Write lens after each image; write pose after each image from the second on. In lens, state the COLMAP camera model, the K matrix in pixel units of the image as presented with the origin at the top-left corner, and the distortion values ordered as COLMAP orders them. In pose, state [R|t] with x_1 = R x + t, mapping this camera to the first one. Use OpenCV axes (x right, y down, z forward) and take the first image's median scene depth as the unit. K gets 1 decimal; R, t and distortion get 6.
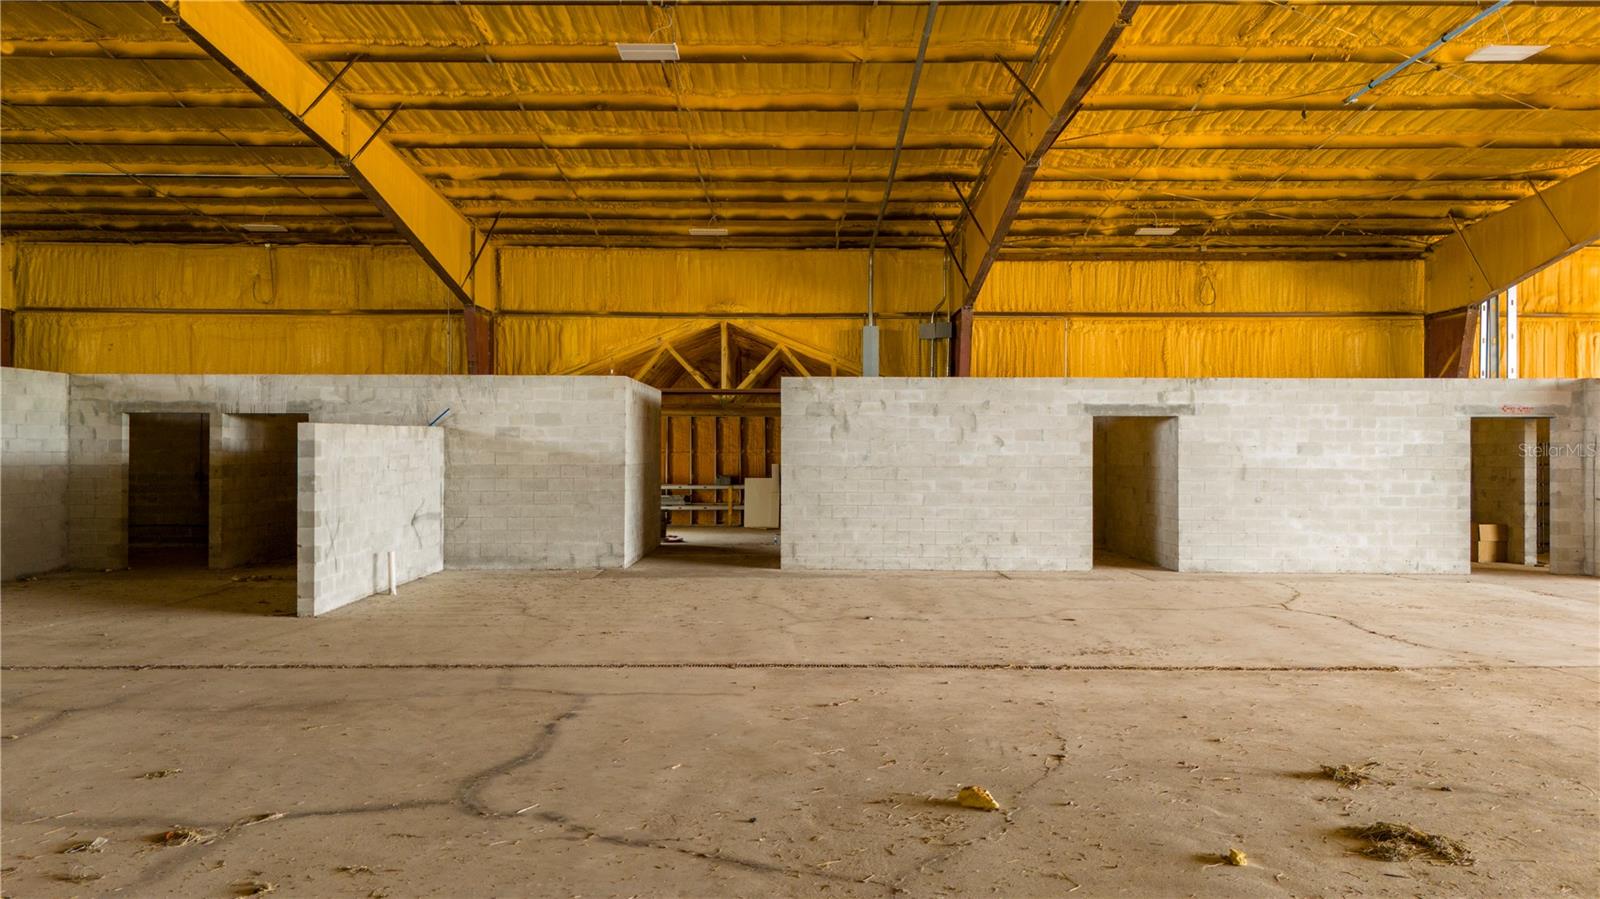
lens RADIAL K [[1176.5, 0, 793.4], [0, 1176.5, 445.8], [0, 0, 1]] dist [0.087988, -0.095380]
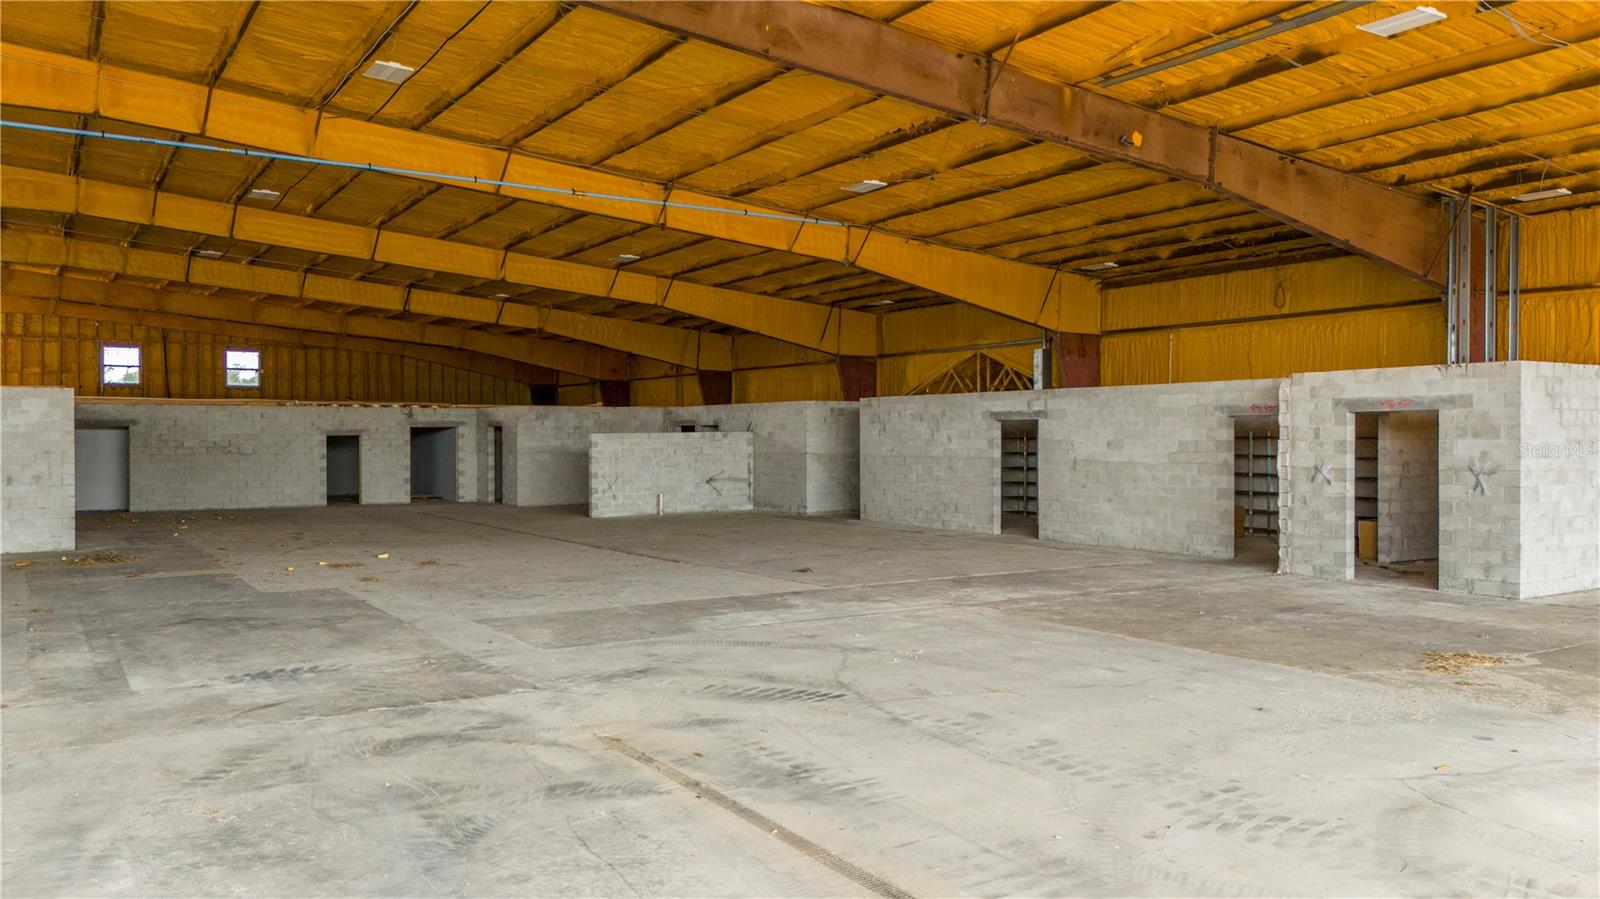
lens RADIAL K [[1176.5, 0, 793.4], [0, 1176.5, 445.8], [0, 0, 1]] dist [0.087988, -0.095380]
pose [[0.531490, 0.003362, -0.847058, 1.195991], [0.006347, 0.999948, 0.007951, -0.007472], [0.847041, -0.009602, 0.531441, 0.083690]]
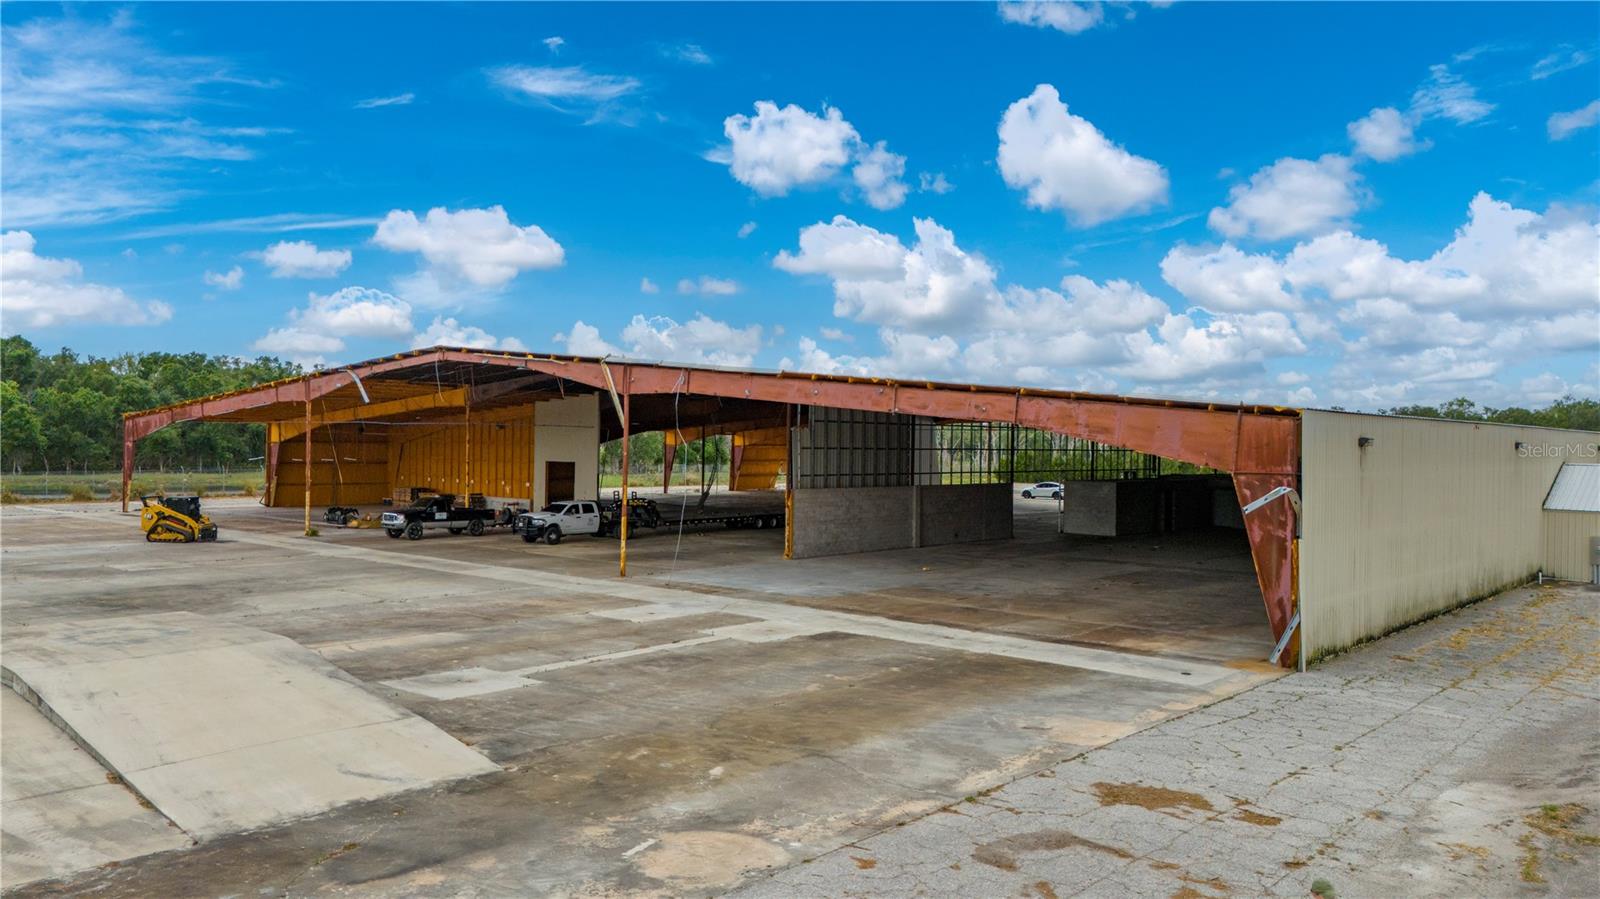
lens RADIAL K [[1117.1, 0, 796.5], [0, 1117.1, 441.4], [0, 0, 1]] dist [0.055001, -0.089251]
pose [[-0.668639, -0.014482, -0.743446, 2.853997], [-0.015570, 0.999864, -0.005475, -0.141891], [0.743424, 0.007915, -0.668773, 1.561012]]
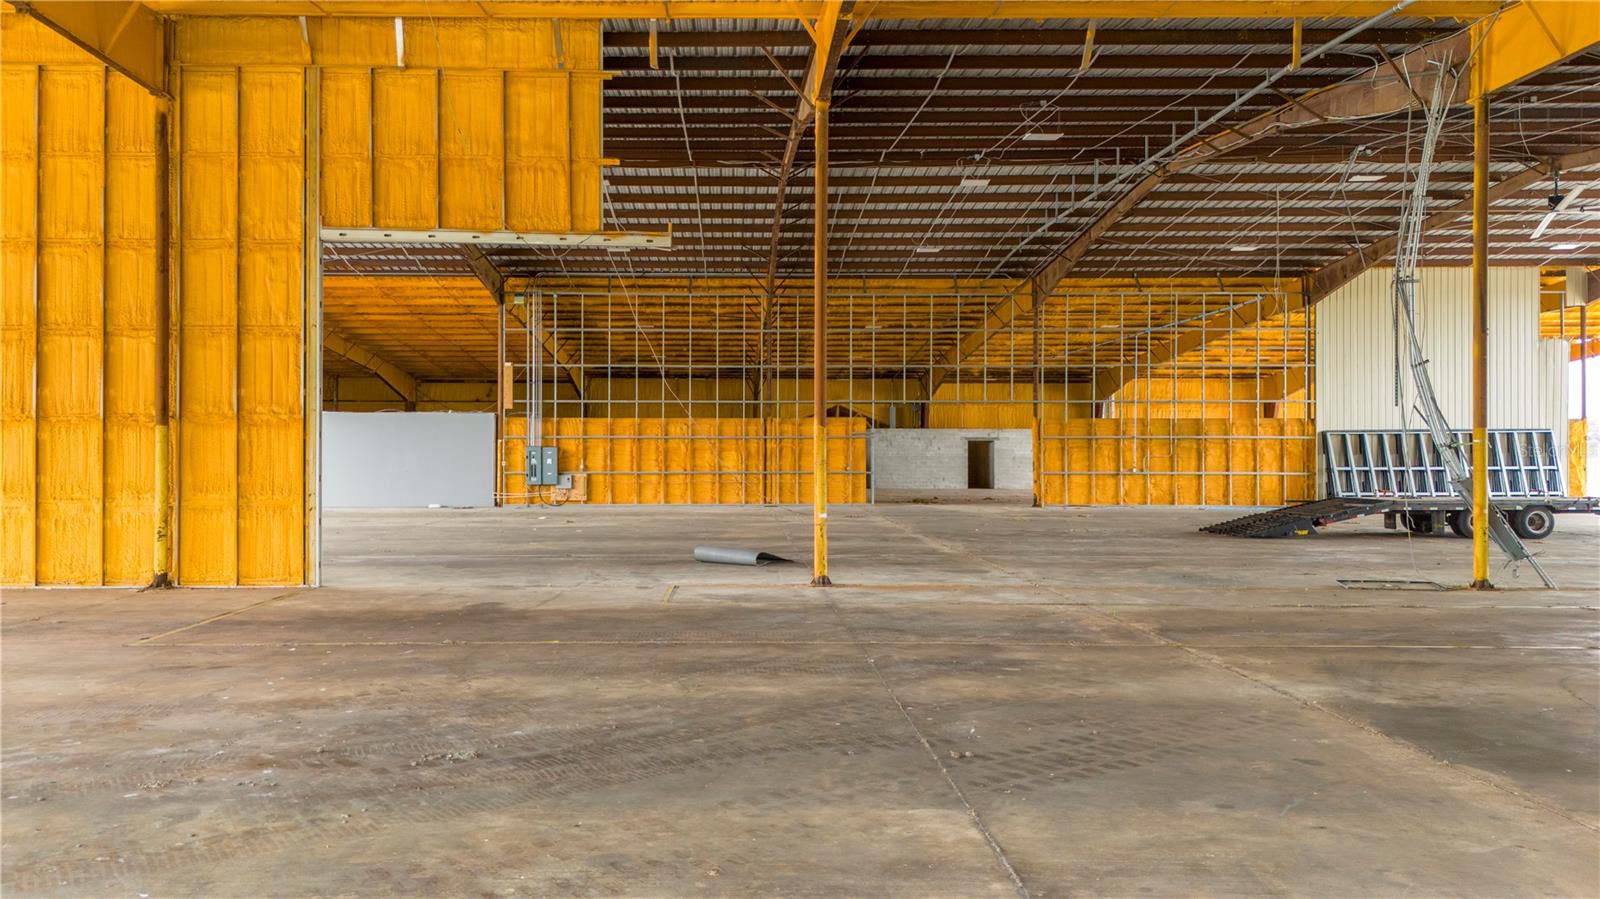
lens RADIAL K [[1149.1, 0, 745.8], [0, 1149.1, 439.2], [0, 0, 1]] dist [0.073154, -0.084599]
pose [[0.999992, -0.002889, 0.002581, -0.337290], [0.002904, 0.999979, -0.005829, -0.012106], [-0.002564, 0.005836, 0.999980, -2.003071]]
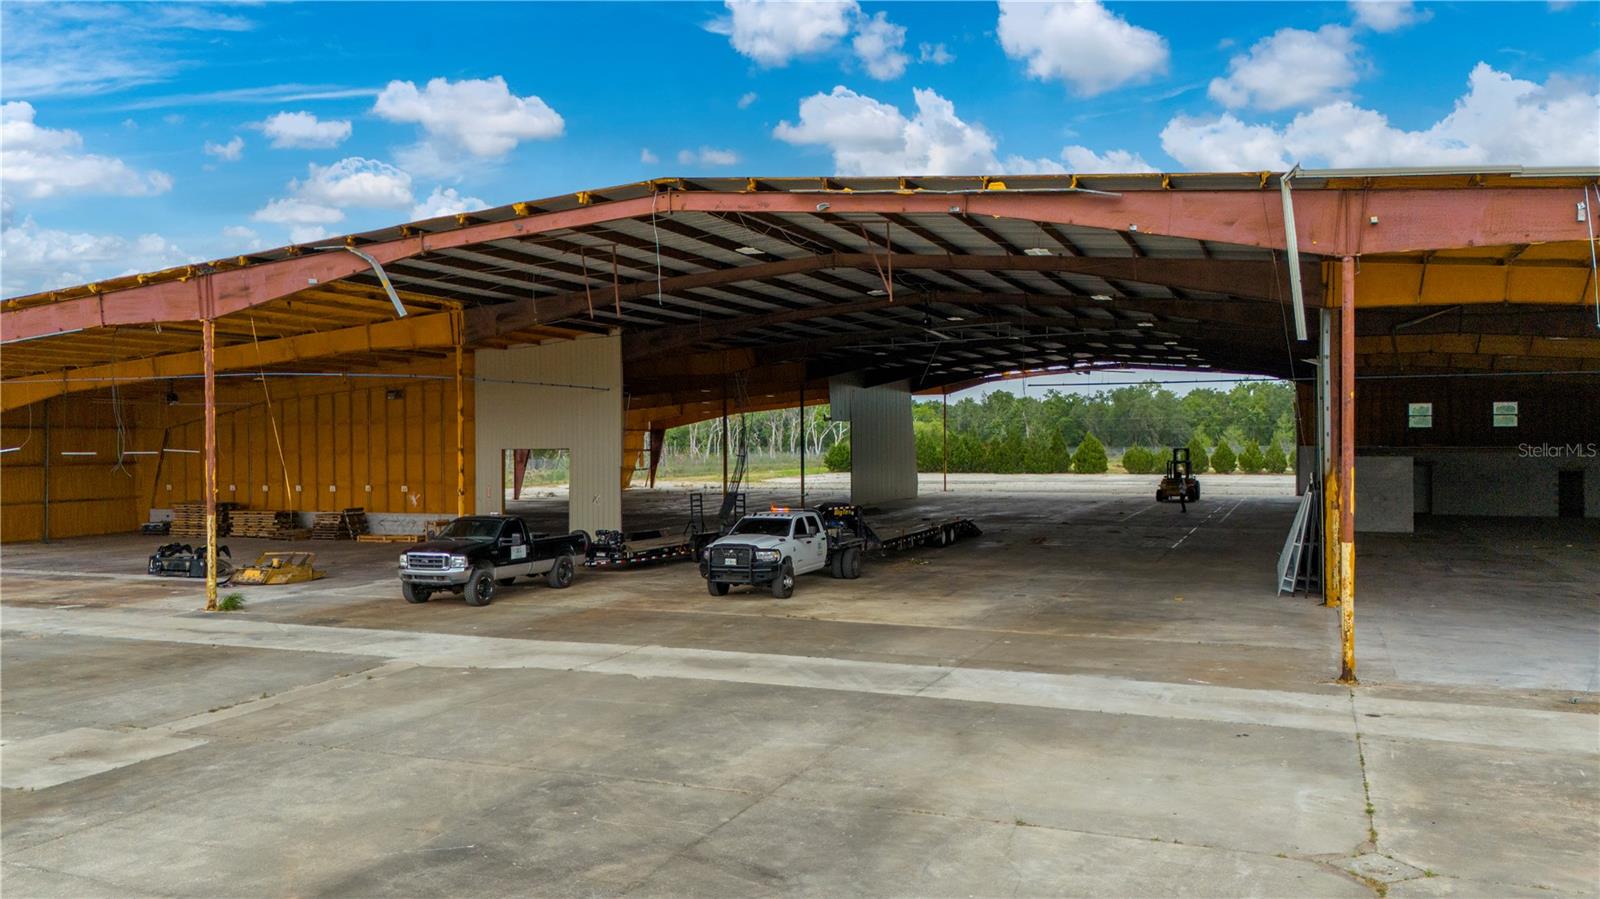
lens RADIAL K [[1176.5, 0, 793.4], [0, 1176.5, 445.8], [0, 0, 1]] dist [0.087988, -0.095380]
pose [[-0.404715, 0.004588, -0.914431, 2.574476], [0.006574, 0.999976, 0.002108, -0.091363], [0.914419, -0.005159, -0.404736, -0.055408]]
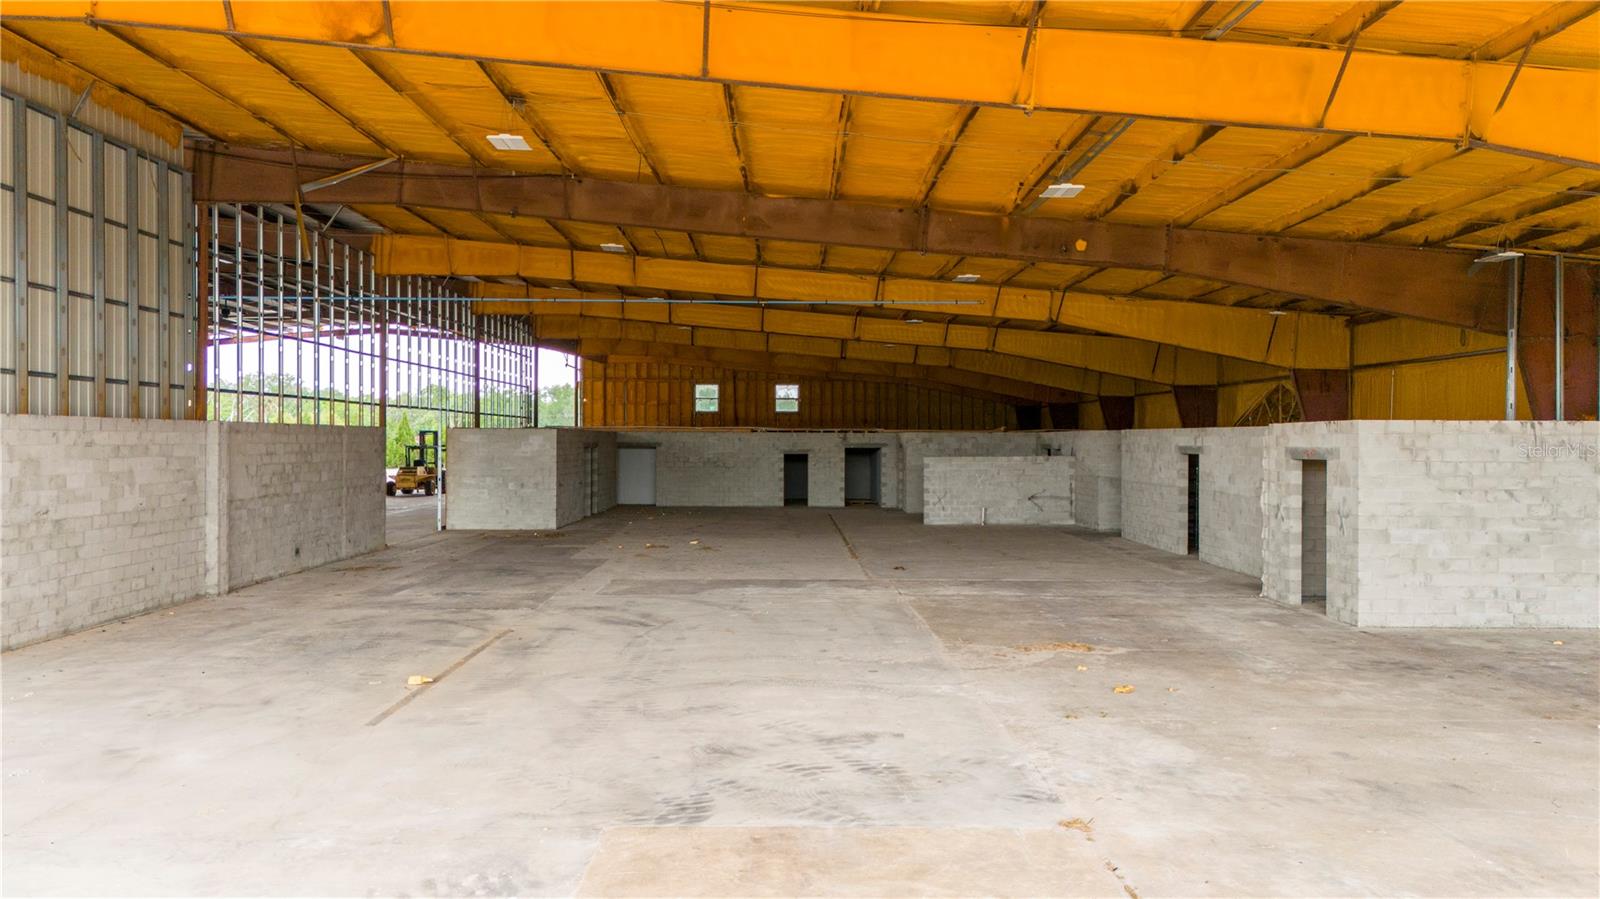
lens RADIAL K [[1176.5, 0, 793.4], [0, 1176.5, 445.8], [0, 0, 1]] dist [0.087988, -0.095380]
pose [[0.002517, 0.001906, -0.999995, 1.677468], [-0.000674, 0.999998, 0.001905, -0.035321], [0.999997, 0.000669, 0.002518, 0.466517]]
